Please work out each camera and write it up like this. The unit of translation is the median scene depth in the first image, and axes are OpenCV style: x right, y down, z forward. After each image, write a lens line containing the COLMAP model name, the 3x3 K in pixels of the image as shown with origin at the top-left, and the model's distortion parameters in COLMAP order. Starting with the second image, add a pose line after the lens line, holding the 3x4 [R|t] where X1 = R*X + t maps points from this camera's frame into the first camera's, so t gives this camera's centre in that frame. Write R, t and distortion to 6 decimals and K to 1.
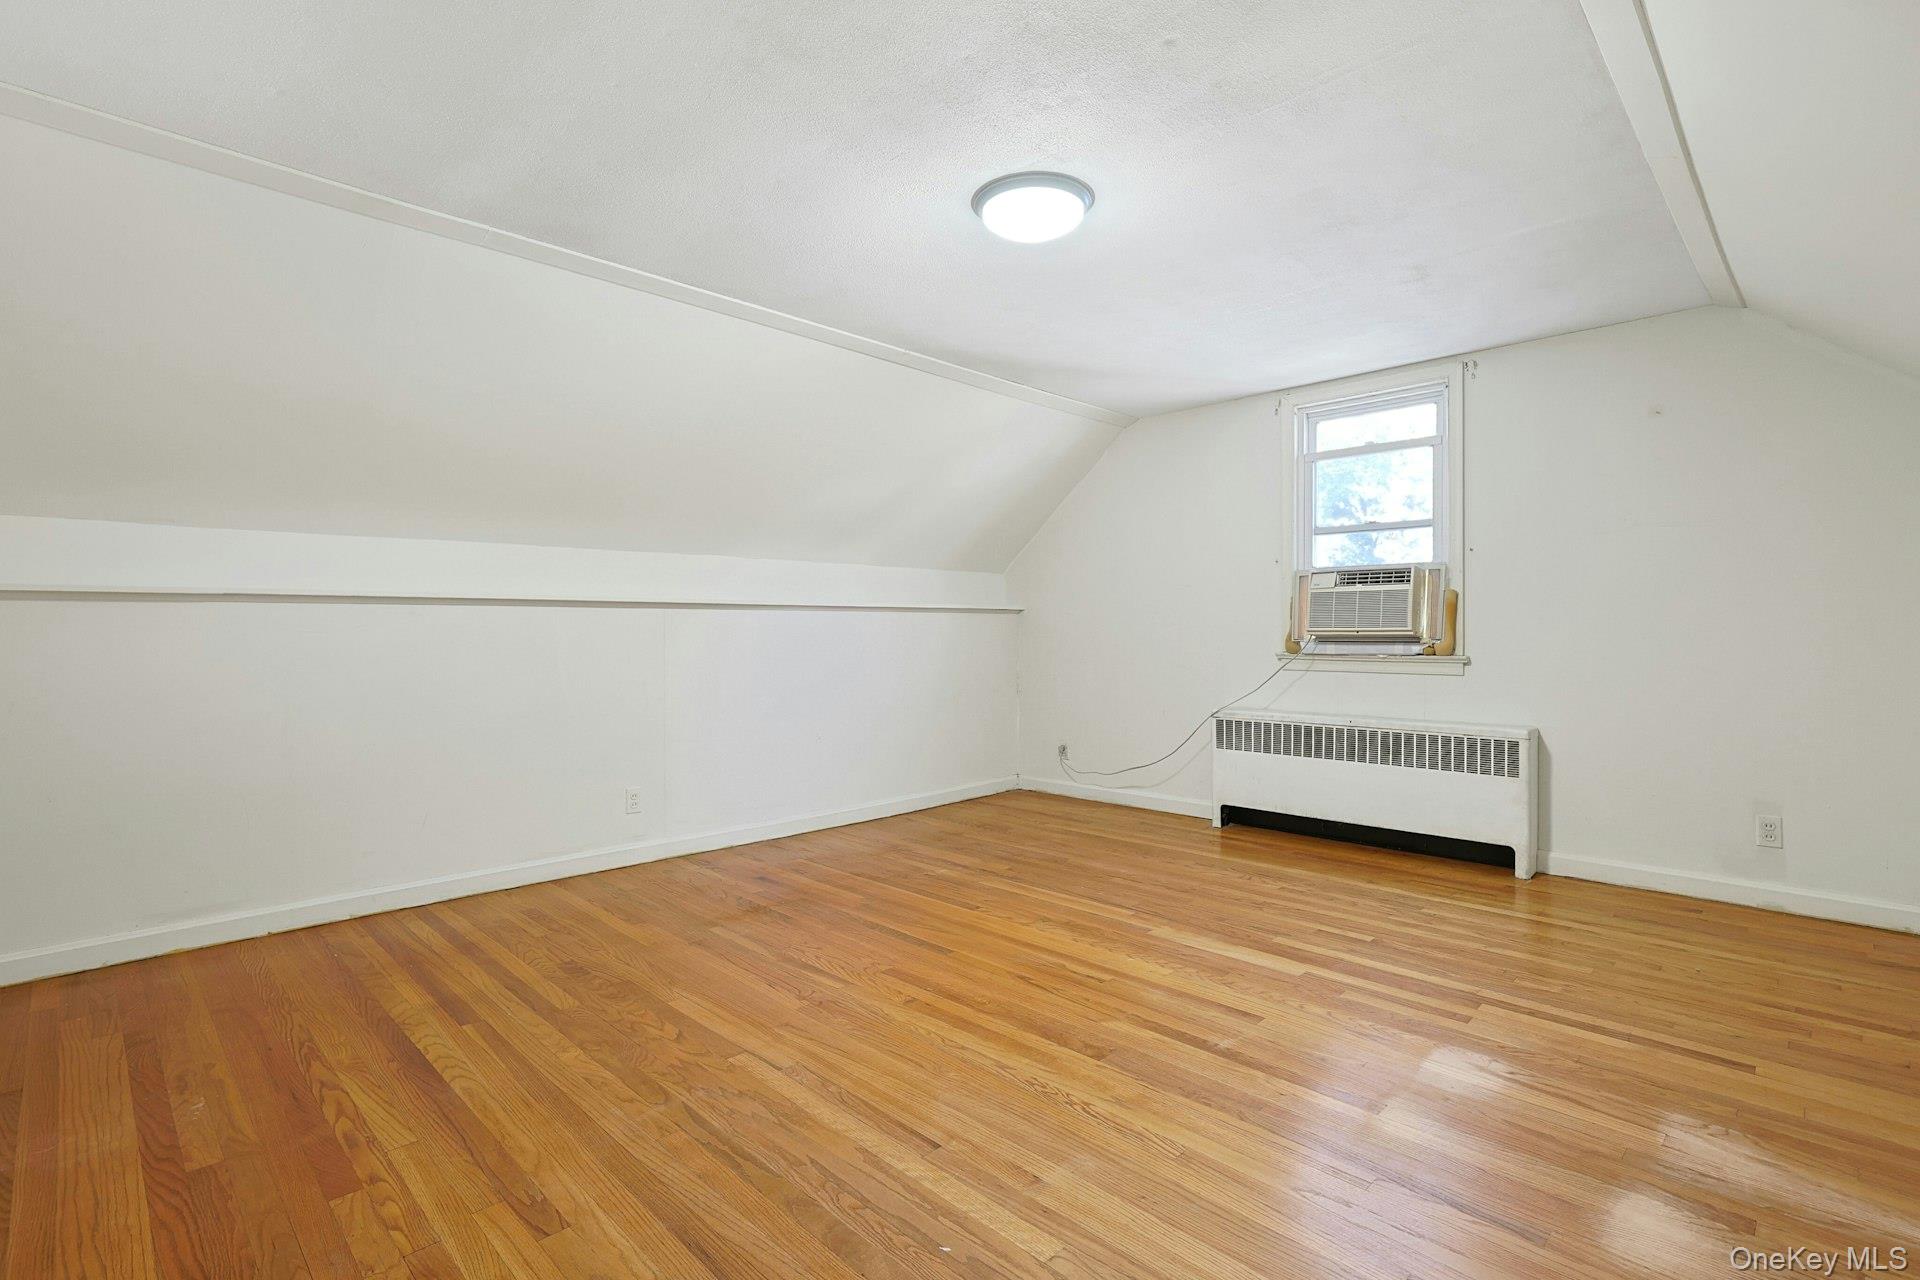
lens RADIAL K [[900.3, 0, 952.2], [0, 900.3, 627.4], [0, 0, 1]] dist [-0.020907, 0.014761]
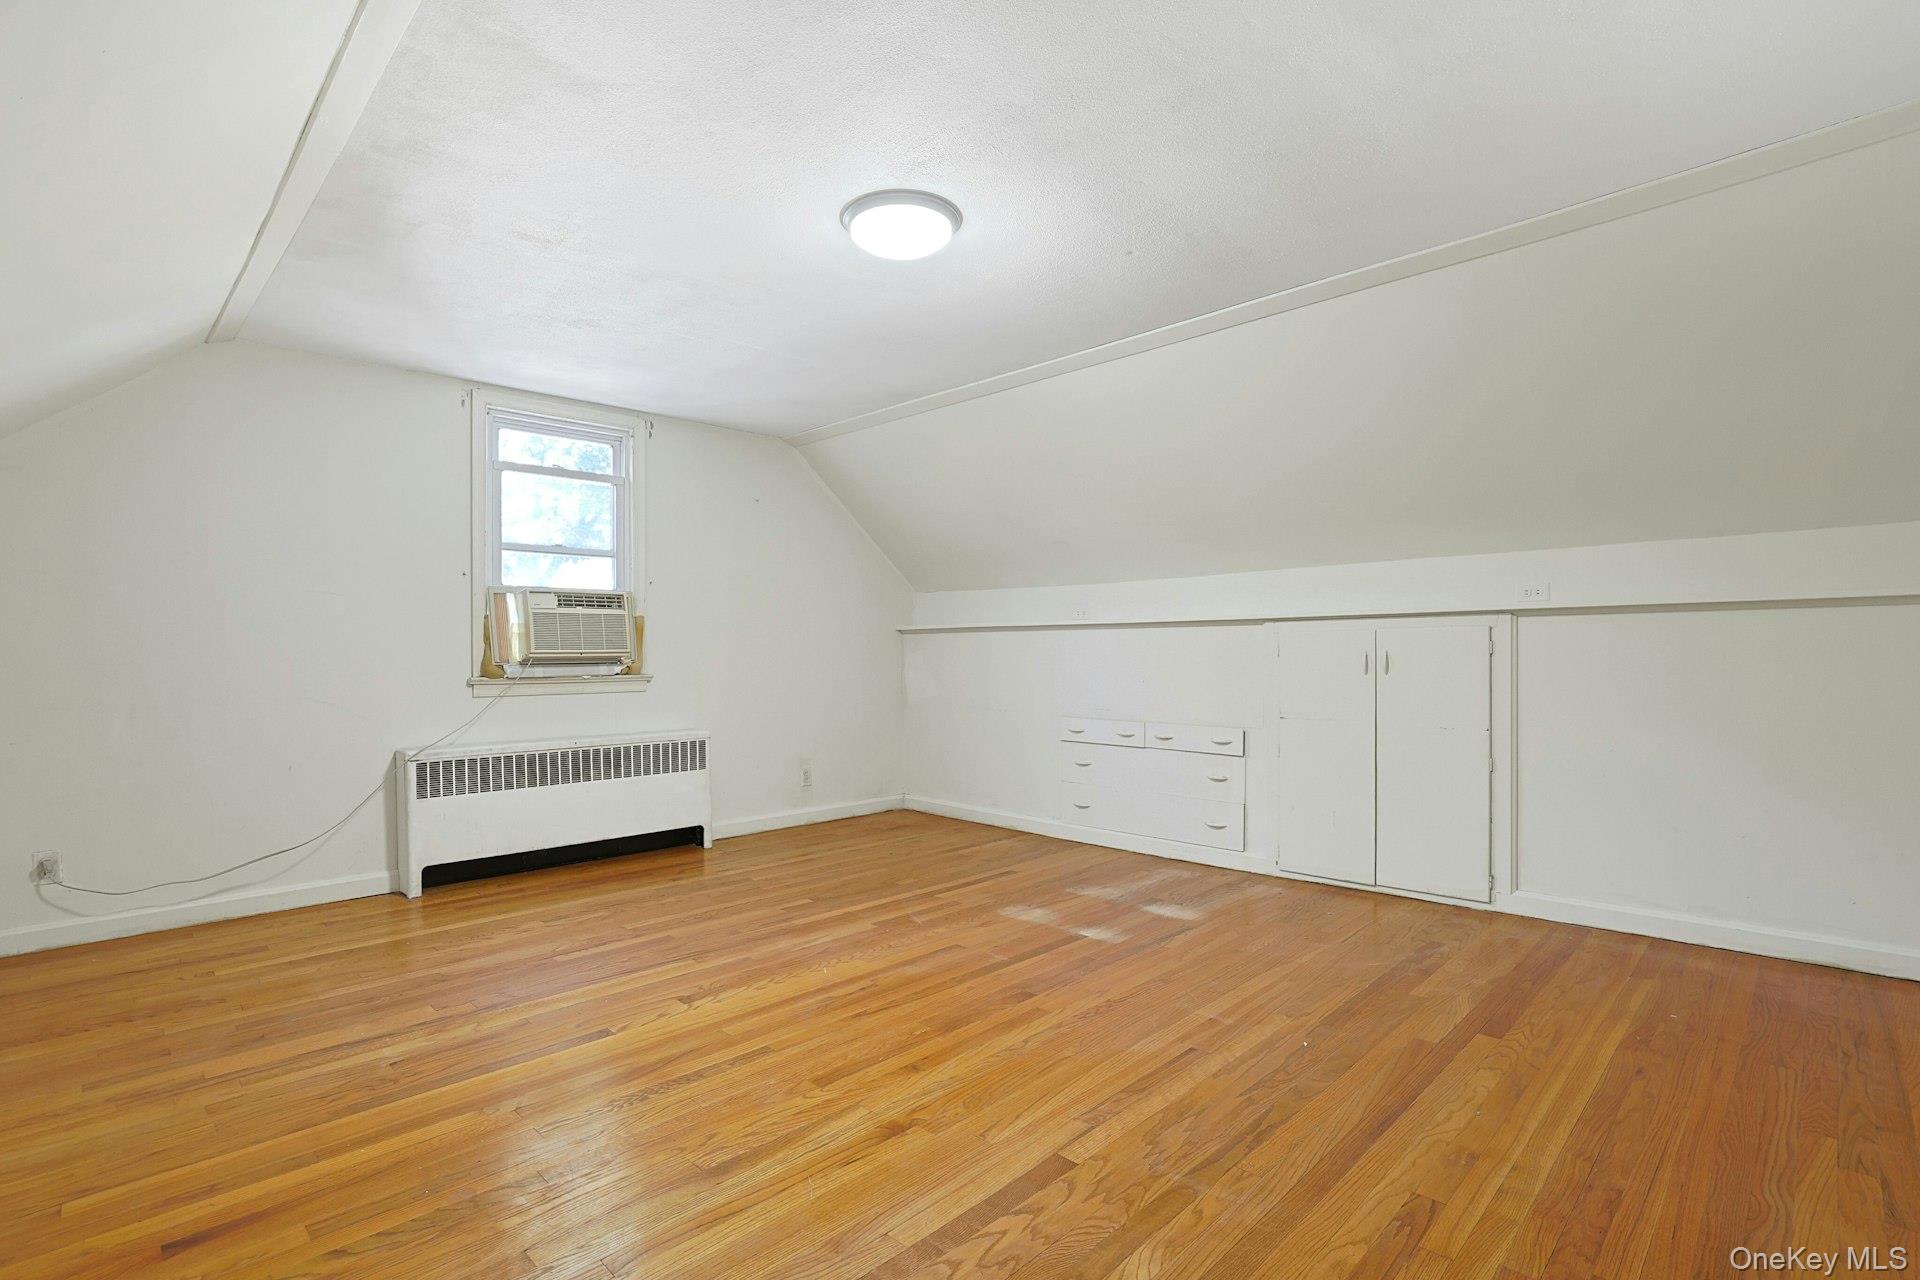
lens RADIAL K [[888.5, 0, 962.7], [0, 888.5, 643.9], [0, 0, 1]] dist [-0.037026, 0.000630]
pose [[-0.002695, 0.012583, 0.999917, -0.562907], [0.003301, 0.999915, -0.012574, 0.008040], [-0.999991, 0.003267, -0.002737, 0.587748]]
